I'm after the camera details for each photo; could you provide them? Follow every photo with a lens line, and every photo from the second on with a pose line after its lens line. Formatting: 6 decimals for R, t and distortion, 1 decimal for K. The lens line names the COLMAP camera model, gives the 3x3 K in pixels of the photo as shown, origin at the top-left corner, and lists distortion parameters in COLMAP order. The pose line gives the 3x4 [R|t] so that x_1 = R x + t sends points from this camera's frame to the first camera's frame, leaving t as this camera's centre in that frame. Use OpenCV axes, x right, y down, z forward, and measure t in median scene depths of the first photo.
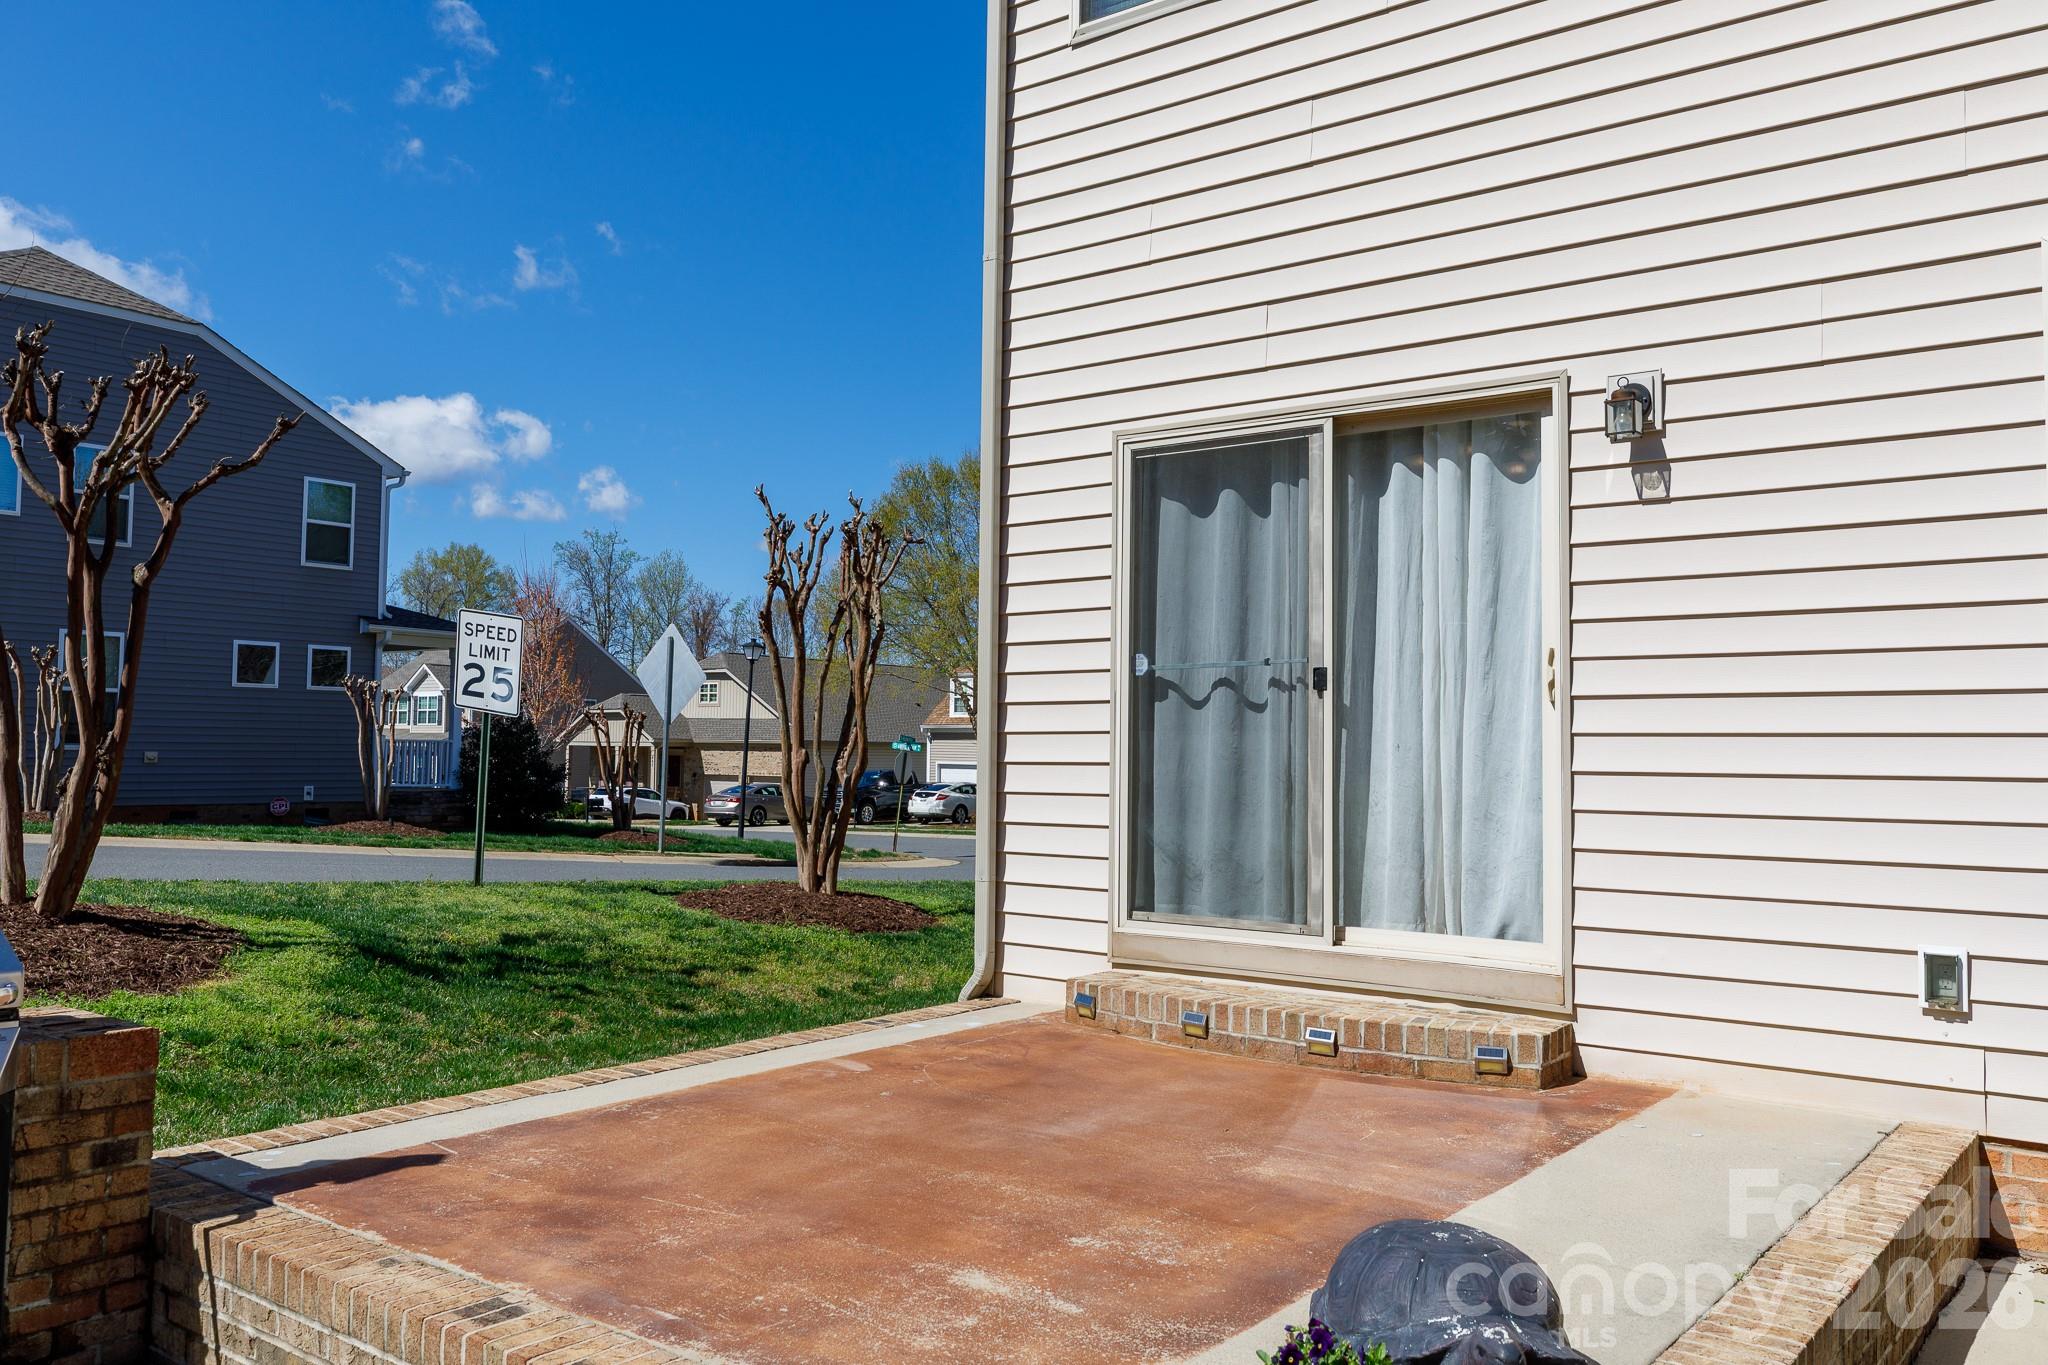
lens RADIAL K [[1591.9, 0, 1024.0], [0, 1591.9, 682.5], [0, 0, 1]] dist [0.032068, -0.011989]
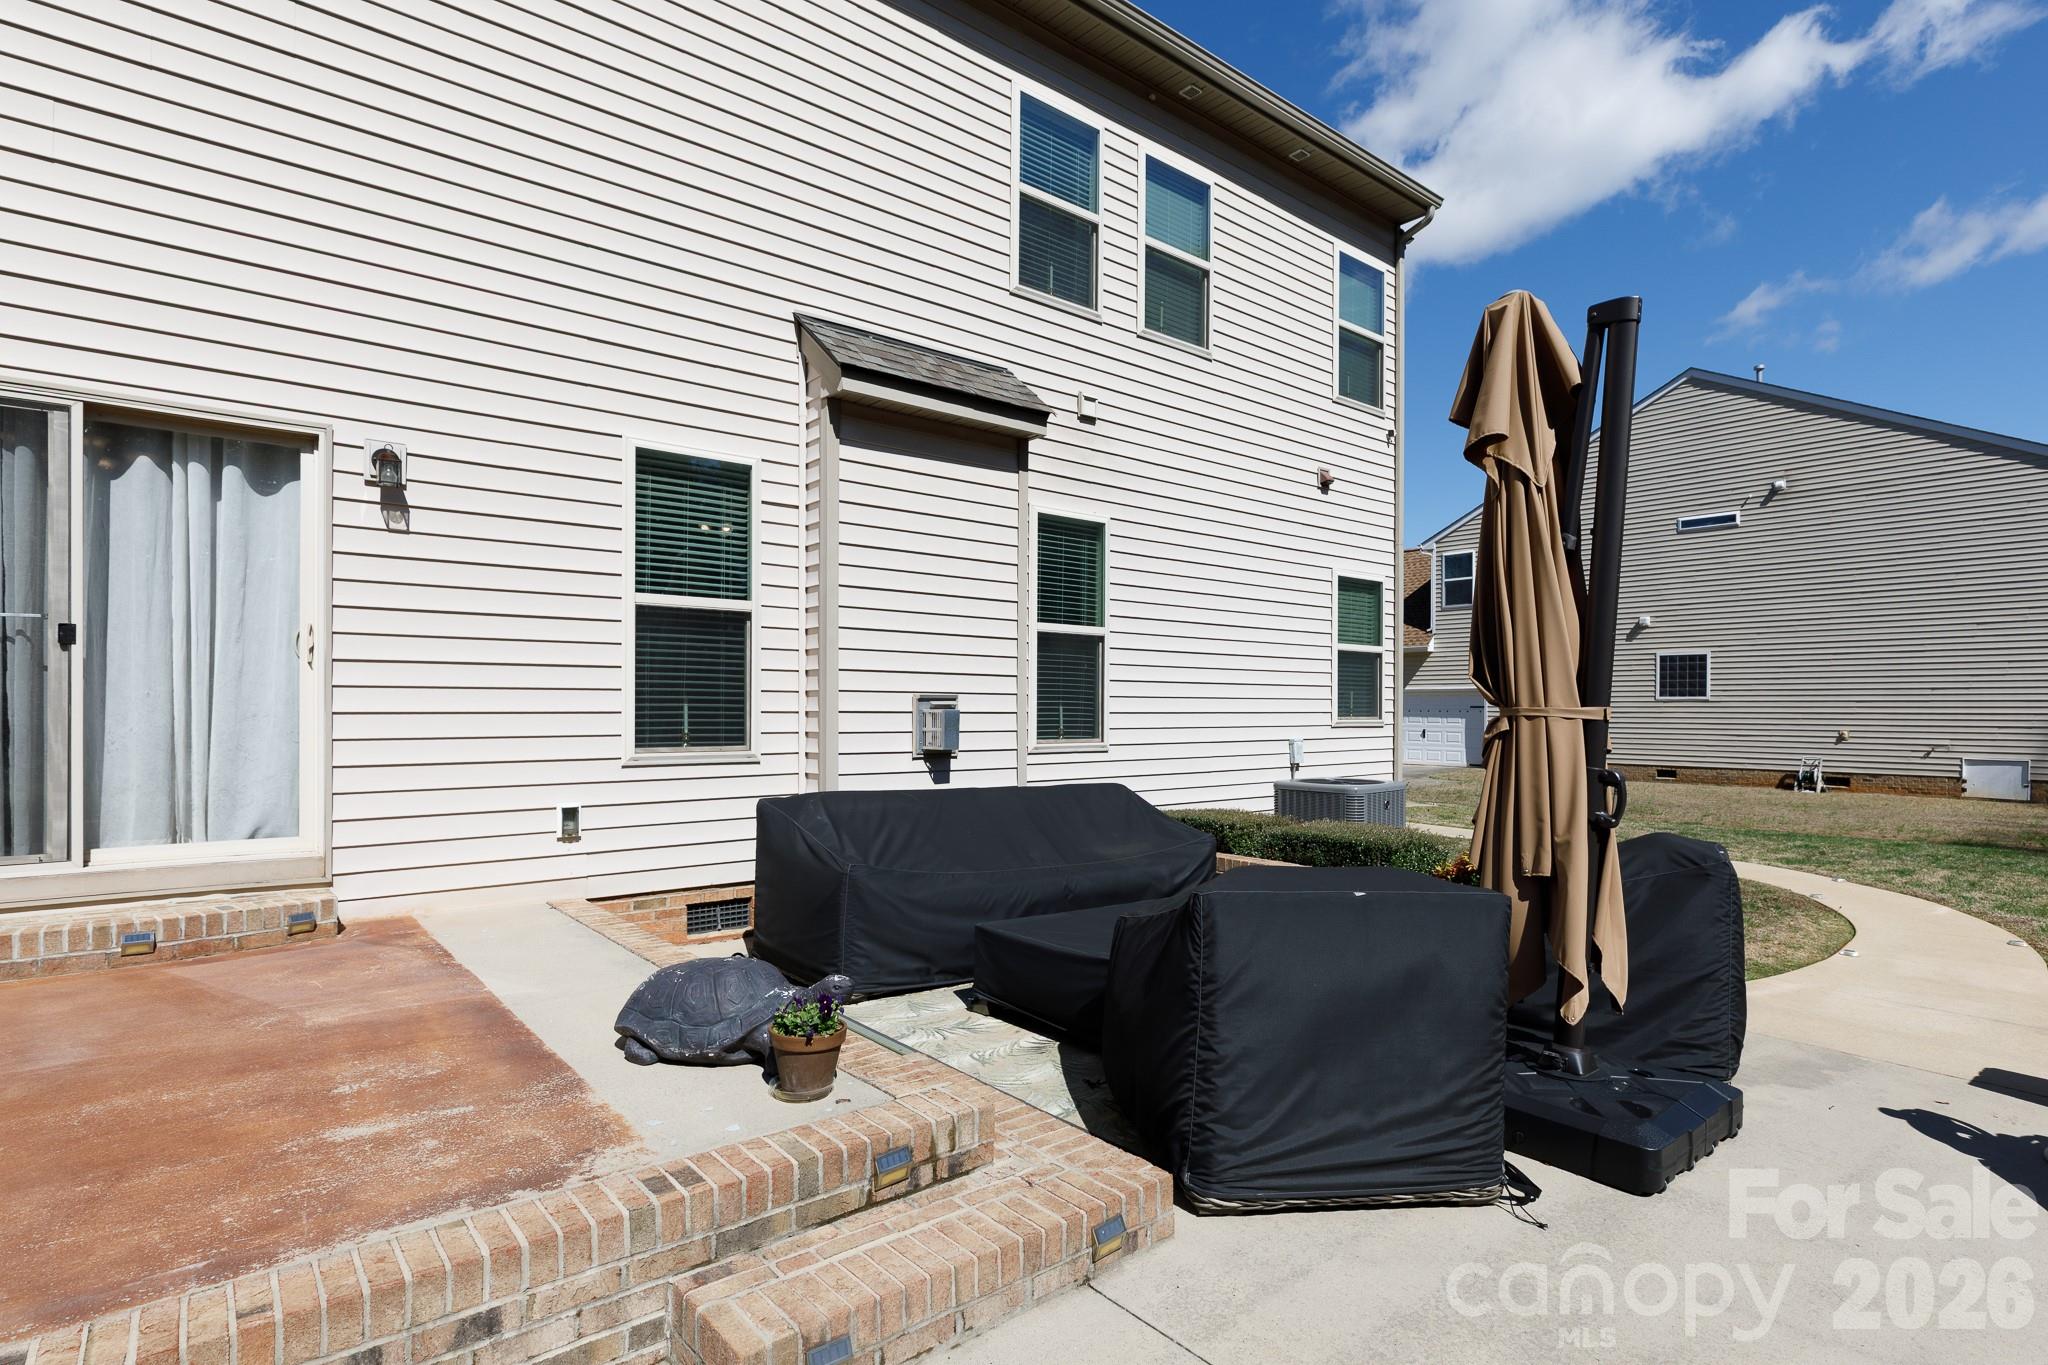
lens RADIAL K [[1025.9, 0, 1012.6], [0, 1025.9, 710.4], [0, 0, 1]] dist [-0.004907, -0.000118]
pose [[0.227893, -0.011996, 0.973612, -0.105762], [-0.044177, 0.998767, 0.022646, 0.001846], [-0.972684, -0.048172, 0.227082, 0.054512]]
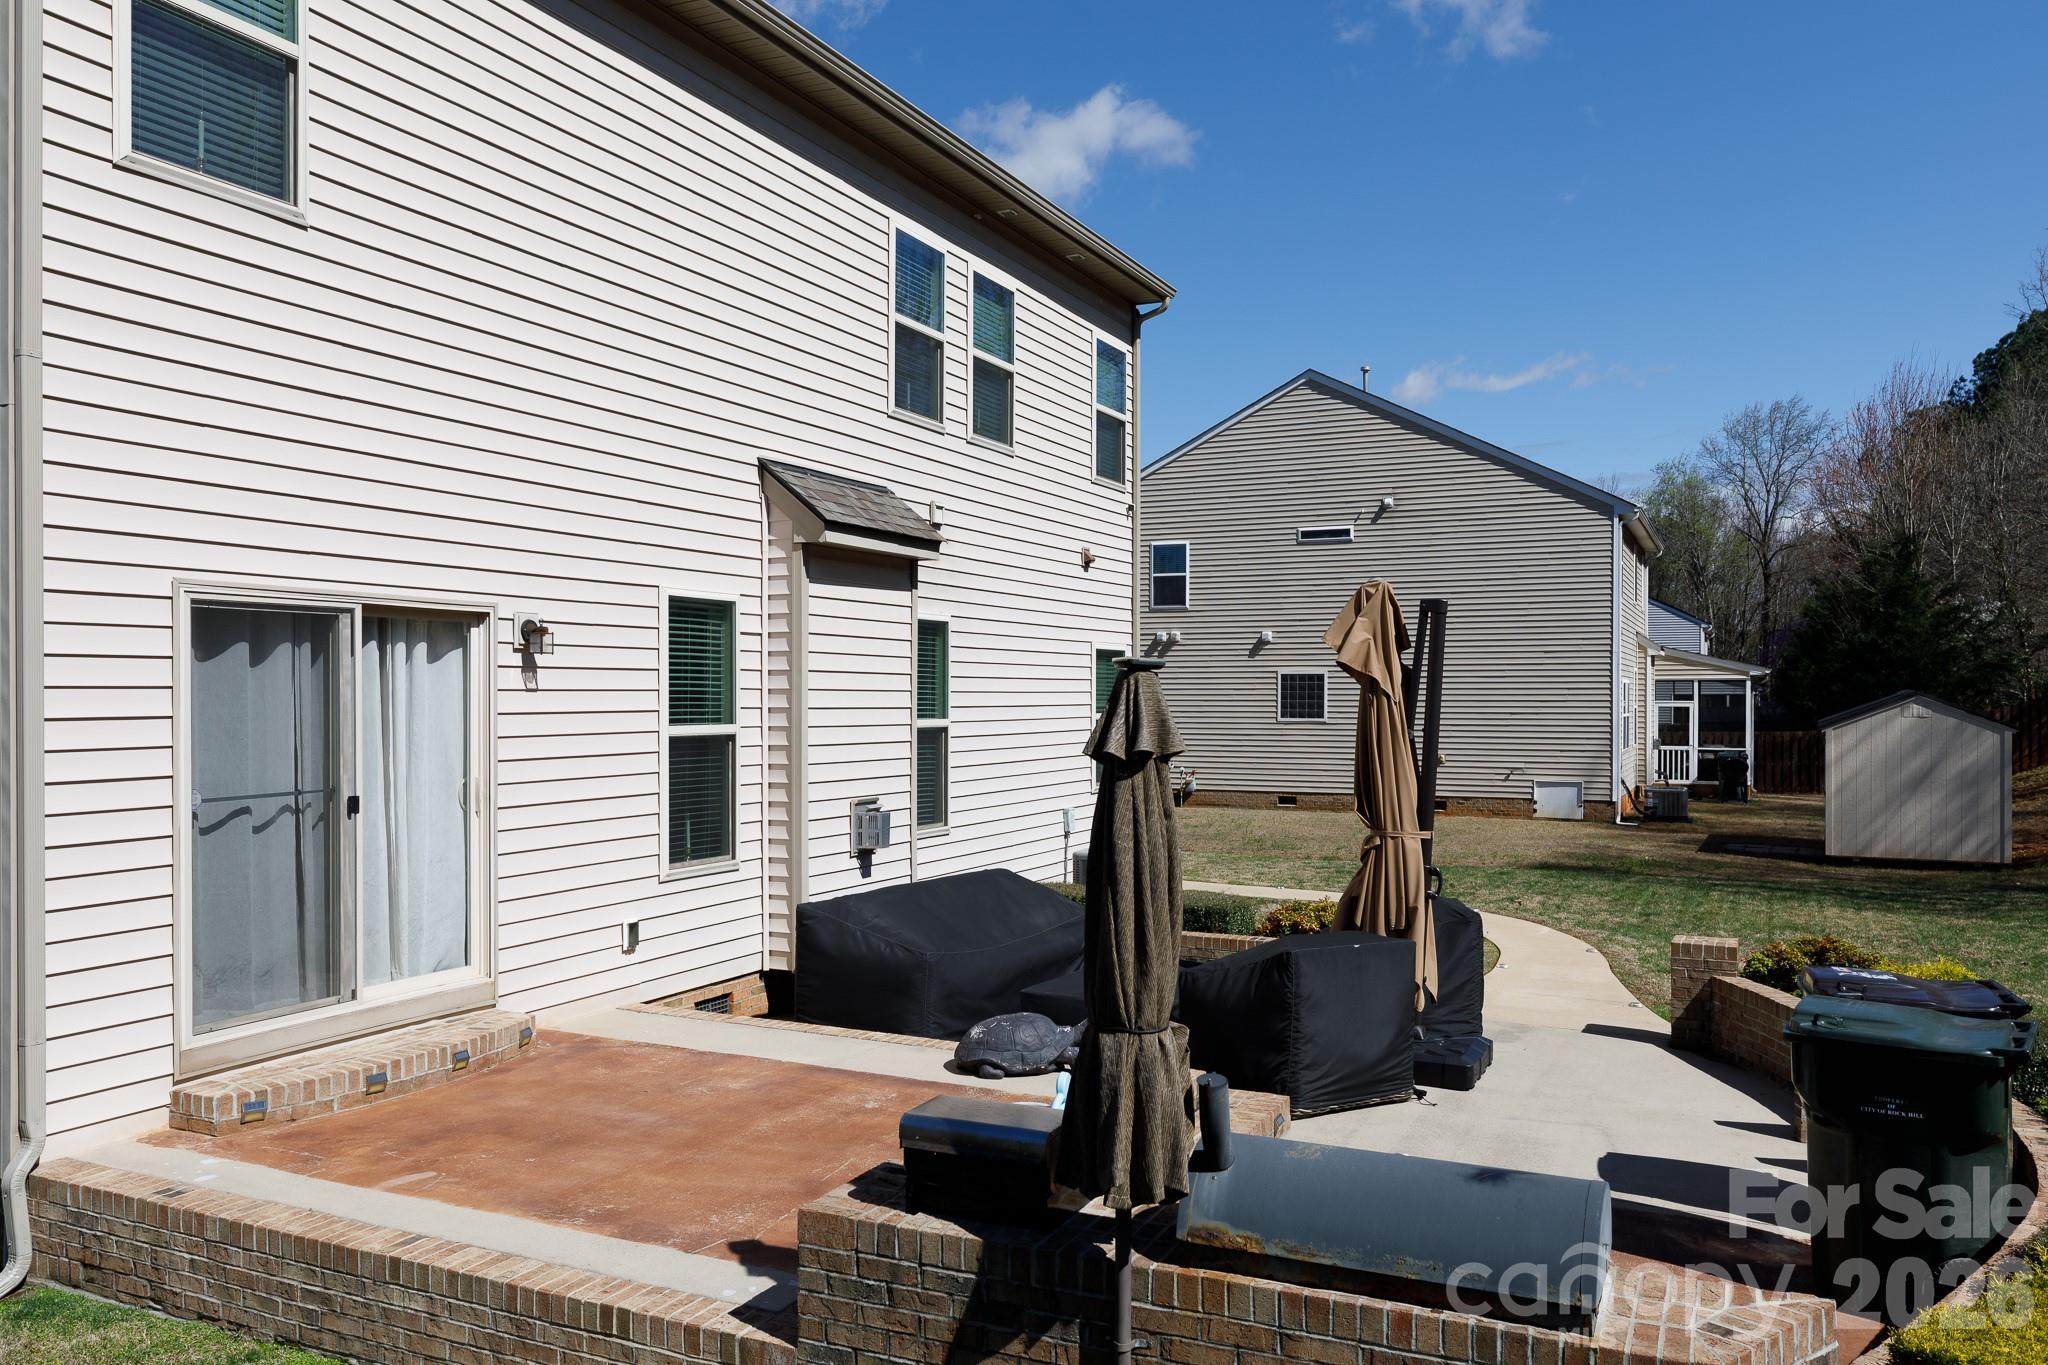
lens RADIAL K [[1530.6, 0, 1019.4], [0, 1530.6, 707.8], [0, 0, 1]] dist [0.000084, 0.001400]
pose [[-0.206730, -0.020054, 0.978192, -0.334983], [-0.047136, 0.998833, 0.010516, -0.034963], [-0.977262, -0.043934, -0.207434, 0.212871]]
